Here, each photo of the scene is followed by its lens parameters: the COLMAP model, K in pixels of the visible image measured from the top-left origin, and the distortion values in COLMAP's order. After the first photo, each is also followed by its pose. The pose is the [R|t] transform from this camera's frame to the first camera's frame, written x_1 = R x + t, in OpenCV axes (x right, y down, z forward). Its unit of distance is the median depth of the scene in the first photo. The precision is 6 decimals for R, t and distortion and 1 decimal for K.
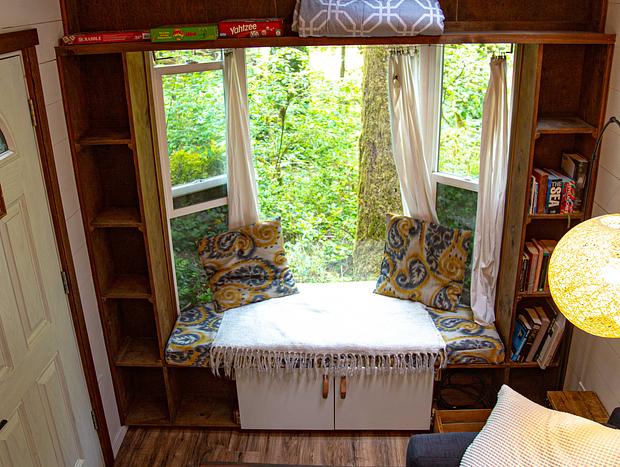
lens RADIAL K [[605.6, 0, 309.1], [0, 605.6, 236.4], [0, 0, 1]] dist [-0.144555, 0.072526]
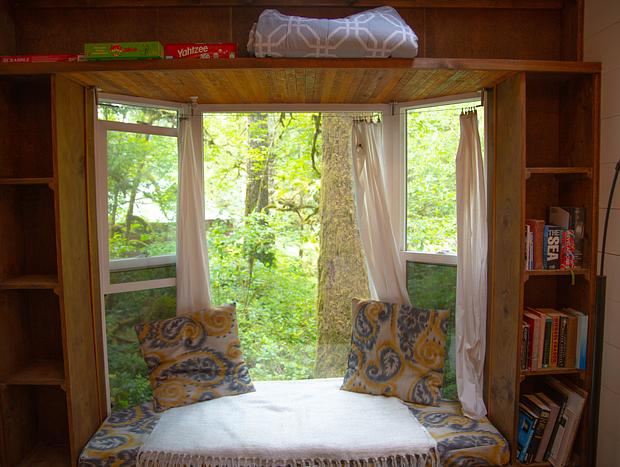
lens RADIAL K [[473.5, 0, 310.0], [0, 473.5, 233.5], [0, 0, 1]] dist [-0.126814, 0.066330]
pose [[0.997330, 0.008923, 0.072486, 0.012634], [0.013822, 0.951509, -0.307309, 0.096145], [-0.071713, 0.307490, 0.948845, 0.328879]]
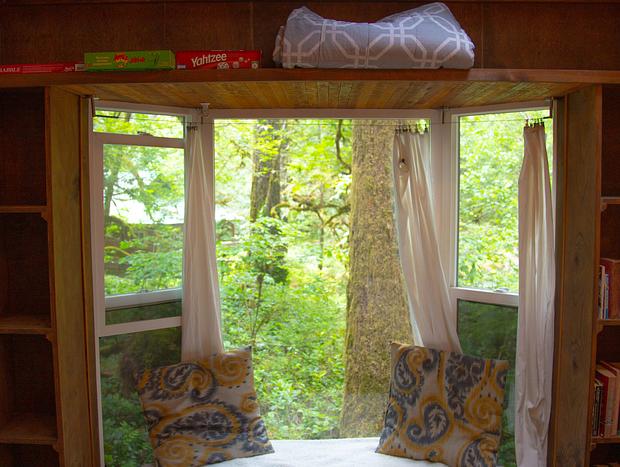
lens RADIAL K [[605.6, 0, 309.1], [0, 605.6, 236.4], [0, 0, 1]] dist [-0.144555, 0.072526]
pose [[0.999242, 0.018542, 0.034221, -0.004099], [-0.007005, 0.950551, -0.310488, 0.077342], [-0.038286, 0.310013, 0.949961, 0.270969]]
